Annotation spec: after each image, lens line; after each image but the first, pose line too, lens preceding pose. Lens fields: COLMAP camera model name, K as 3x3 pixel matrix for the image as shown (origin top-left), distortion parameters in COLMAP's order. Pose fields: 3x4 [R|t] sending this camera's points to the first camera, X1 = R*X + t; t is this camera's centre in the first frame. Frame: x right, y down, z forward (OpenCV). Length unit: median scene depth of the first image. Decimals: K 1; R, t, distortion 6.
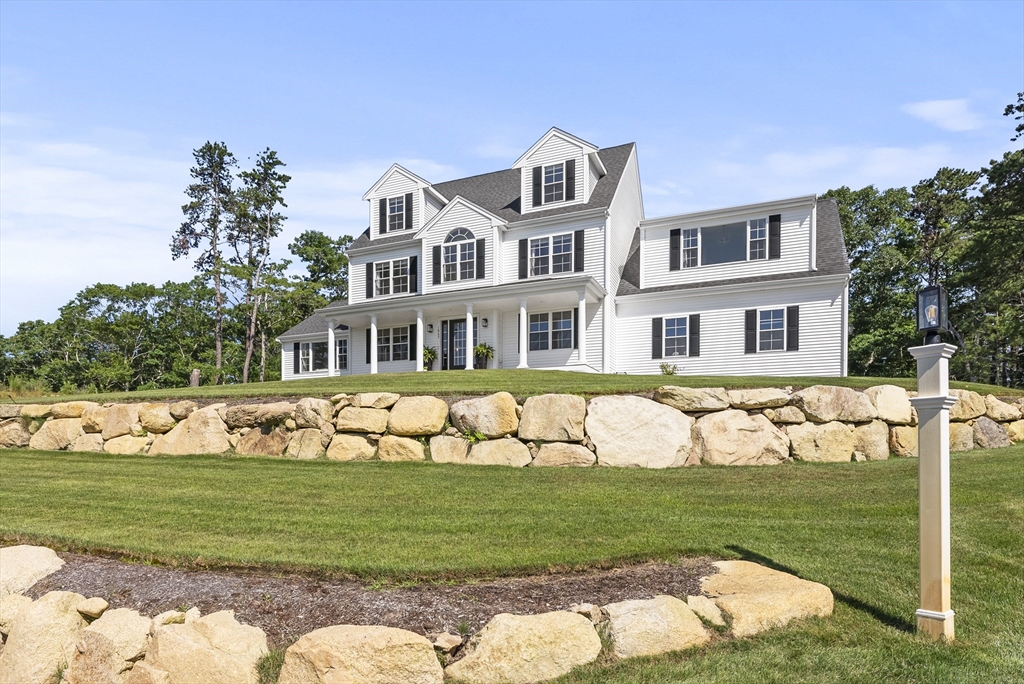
lens RADIAL K [[553.5, 0, 517.1], [0, 553.5, 448.9], [0, 0, 1]] dist [0.005029, 0.000120]
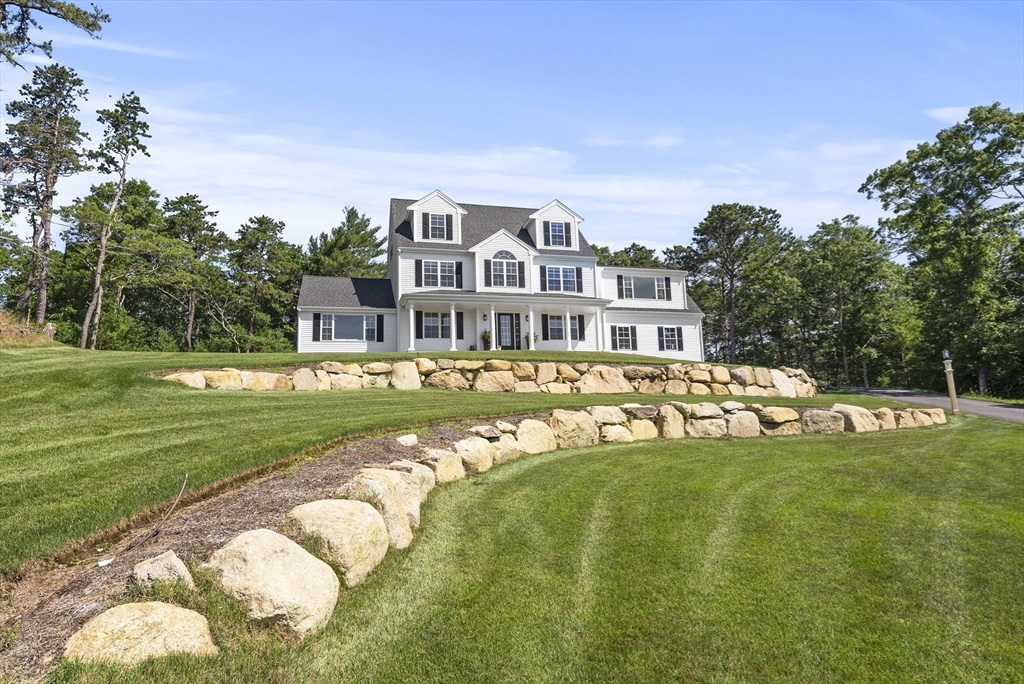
lens RADIAL K [[576.9, 0, 511.0], [0, 576.9, 340.9], [0, 0, 1]] dist [0.003411, 0.001980]
pose [[0.796652, 0.069290, 0.600454, -0.998145], [0.028818, 0.987924, -0.152236, 0.059748], [-0.603751, 0.138583, 0.785035, -0.149986]]
